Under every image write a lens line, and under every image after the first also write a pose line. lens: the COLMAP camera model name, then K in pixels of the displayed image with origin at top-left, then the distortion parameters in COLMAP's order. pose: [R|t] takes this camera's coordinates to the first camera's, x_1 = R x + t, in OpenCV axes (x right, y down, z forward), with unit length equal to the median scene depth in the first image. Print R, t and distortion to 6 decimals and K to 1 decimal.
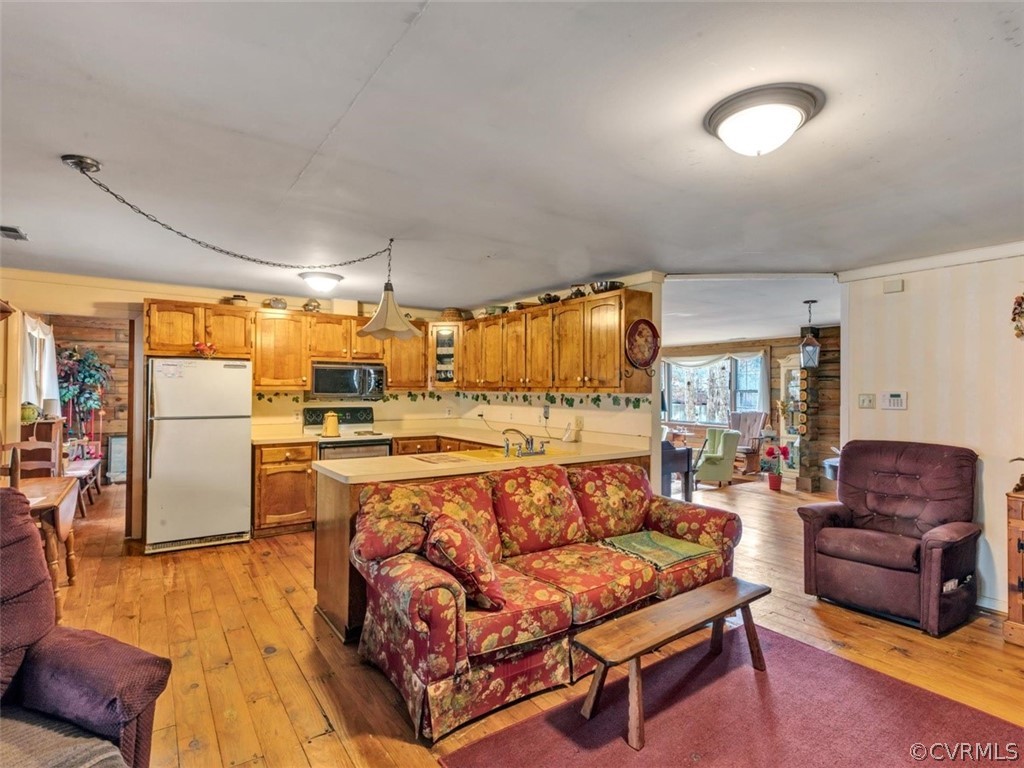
lens RADIAL K [[526.7, 0, 516.1], [0, 526.7, 379.8], [0, 0, 1]] dist [0.003714, -0.000660]
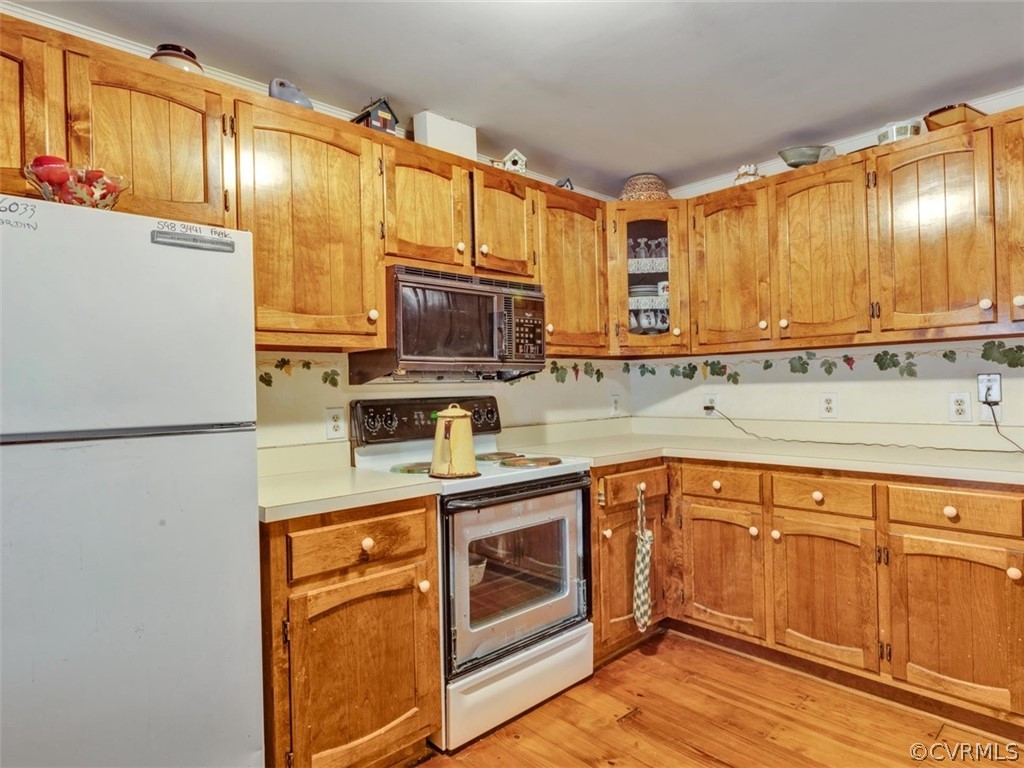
lens RADIAL K [[592.0, 0, 514.3], [0, 592.0, 380.6], [0, 0, 1]] dist [0.002315, 0.001359]
pose [[0.989754, -0.026605, 0.140282, -0.374850], [0.026105, 0.999645, 0.005400, 0.043225], [-0.140376, -0.001682, 0.990097, 0.609424]]
